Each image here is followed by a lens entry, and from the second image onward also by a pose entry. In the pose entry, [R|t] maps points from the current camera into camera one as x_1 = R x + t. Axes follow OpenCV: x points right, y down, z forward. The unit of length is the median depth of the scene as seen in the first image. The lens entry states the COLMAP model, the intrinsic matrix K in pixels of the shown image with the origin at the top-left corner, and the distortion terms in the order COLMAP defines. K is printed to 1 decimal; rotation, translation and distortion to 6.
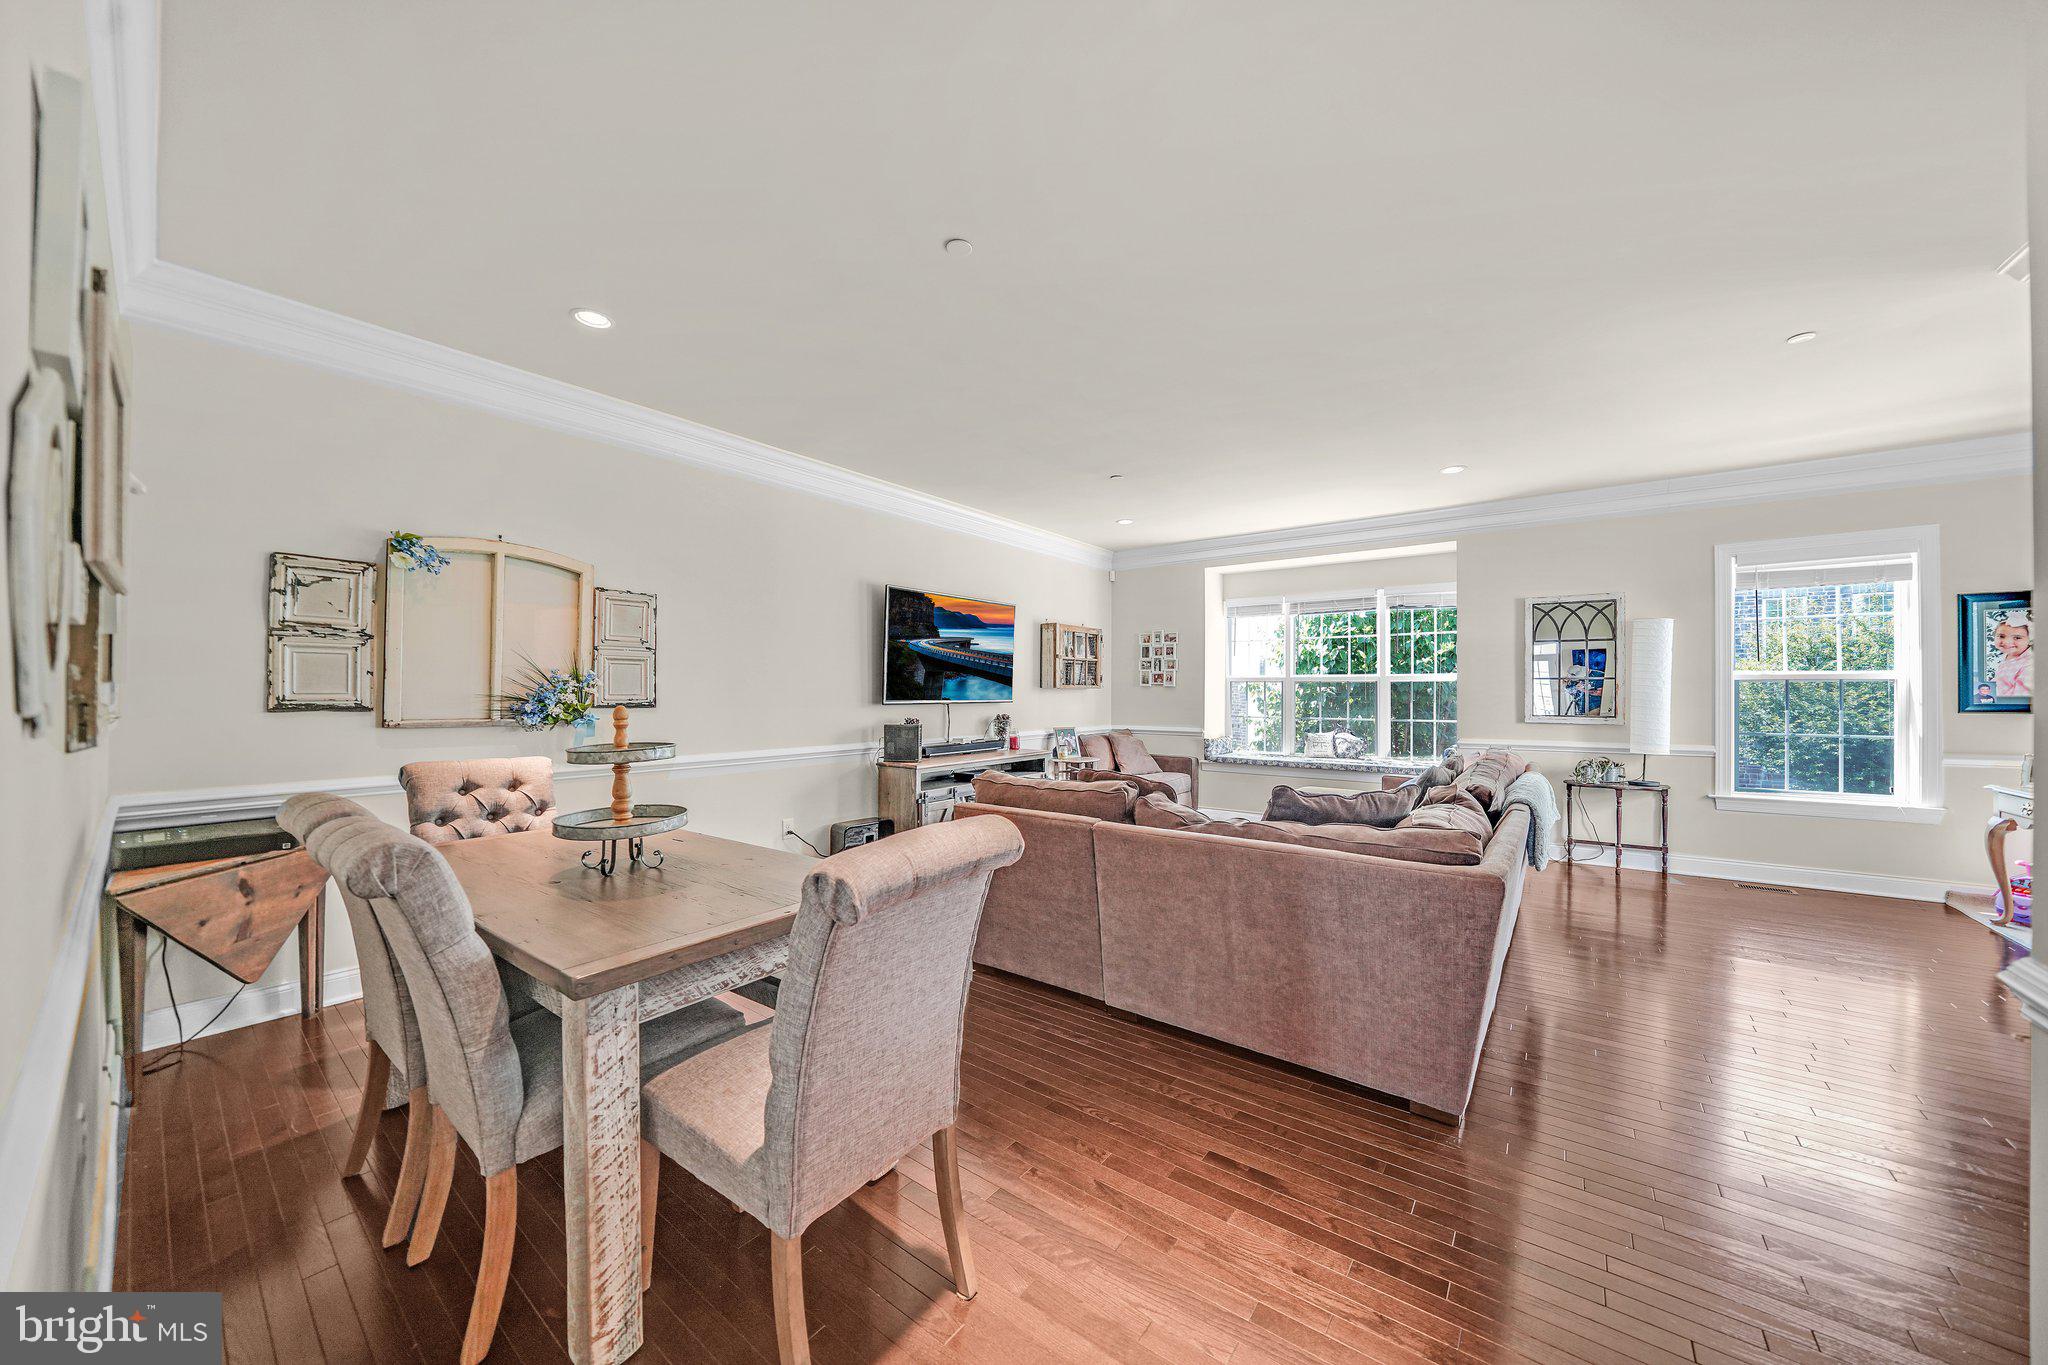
lens RADIAL K [[715.5, 0, 1028.3], [0, 715.5, 686.6], [0, 0, 1]] dist [-0.016111, 0.000184]
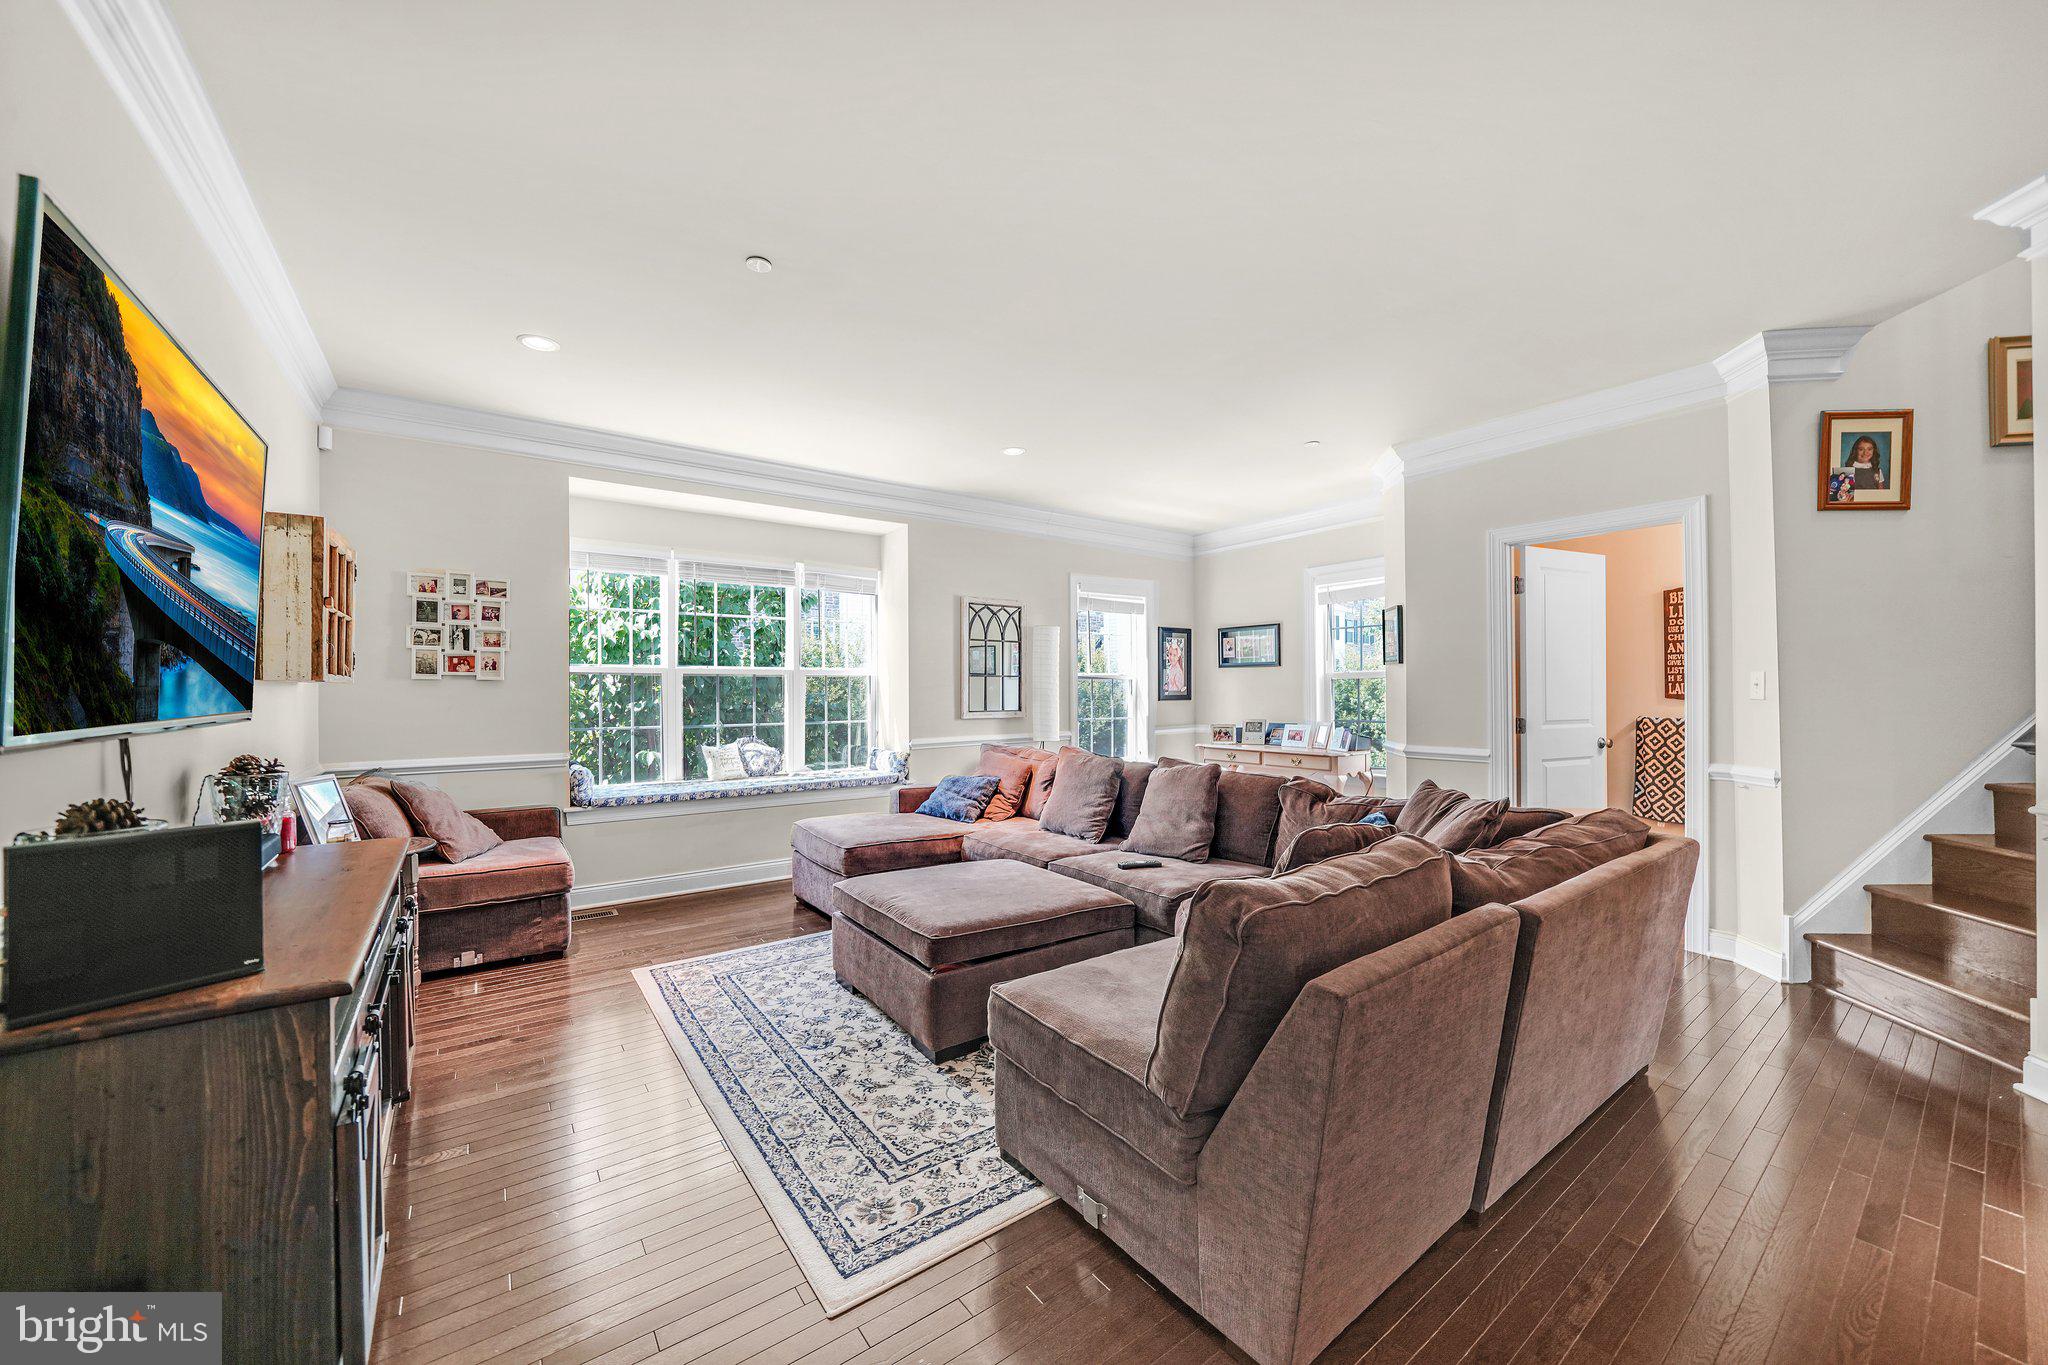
lens RADIAL K [[757.6, 0, 1032.9], [0, 757.6, 685.6], [0, 0, 1]] dist [-0.008694, 0.000052]
pose [[0.282303, 0.000500, 0.959325, -0.246231], [-0.006053, 0.999981, 0.001260, 0.000873], [-0.959306, -0.006163, 0.282301, 0.489376]]
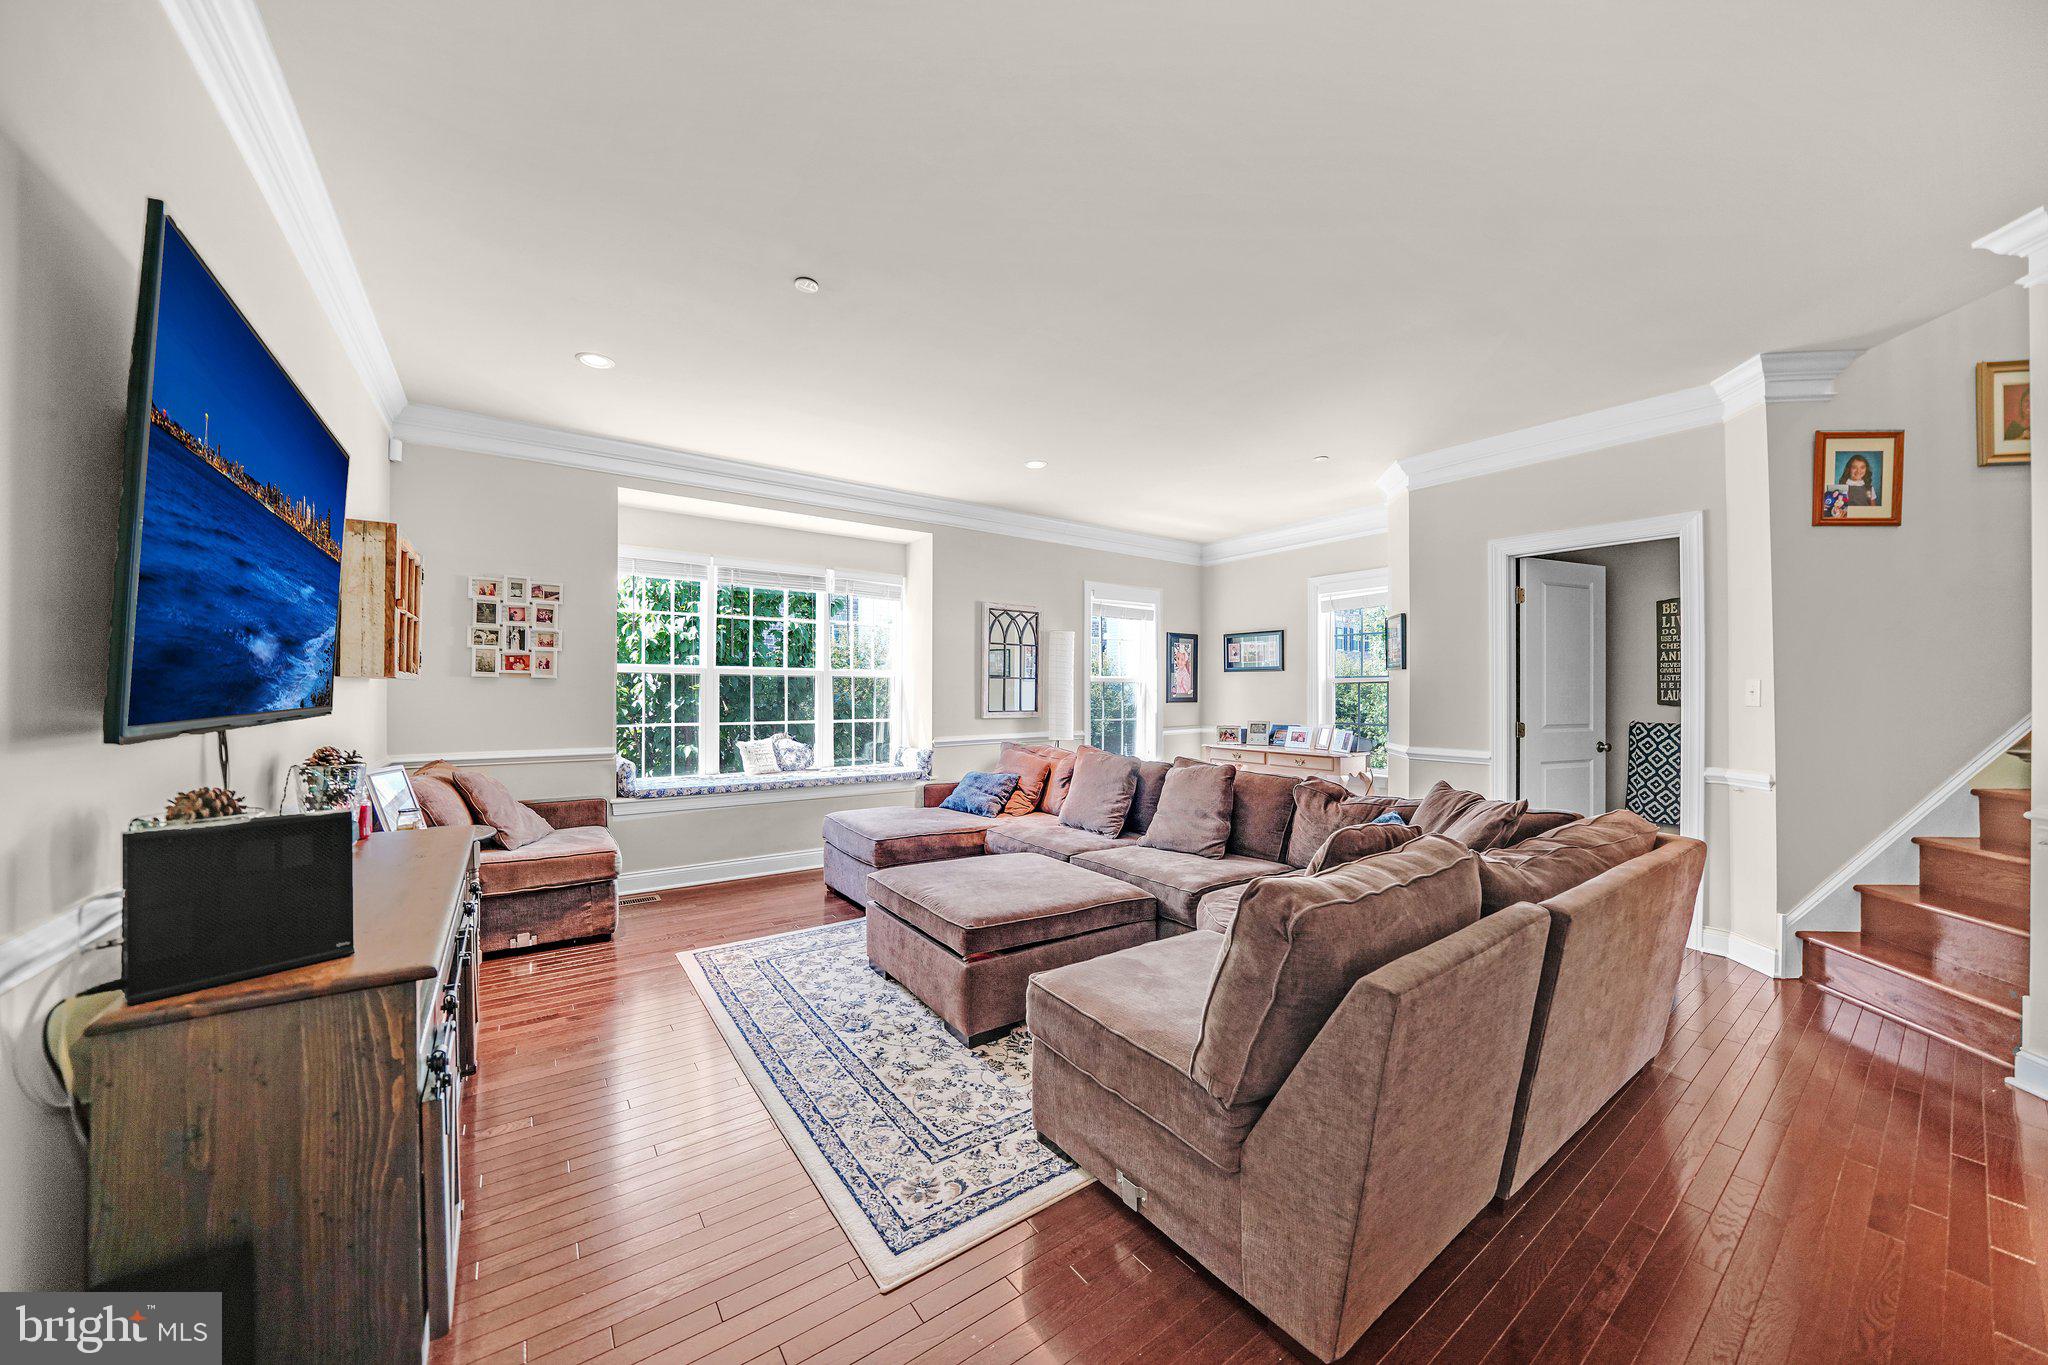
lens RADIAL K [[715.5, 0, 1028.3], [0, 715.5, 686.6], [0, 0, 1]] dist [-0.016111, 0.000184]
pose [[0.295735, 0.003903, 0.955262, -0.245030], [-0.014287, 0.999898, 0.000338, 0.001029], [-0.955163, -0.013748, 0.295761, 0.503918]]
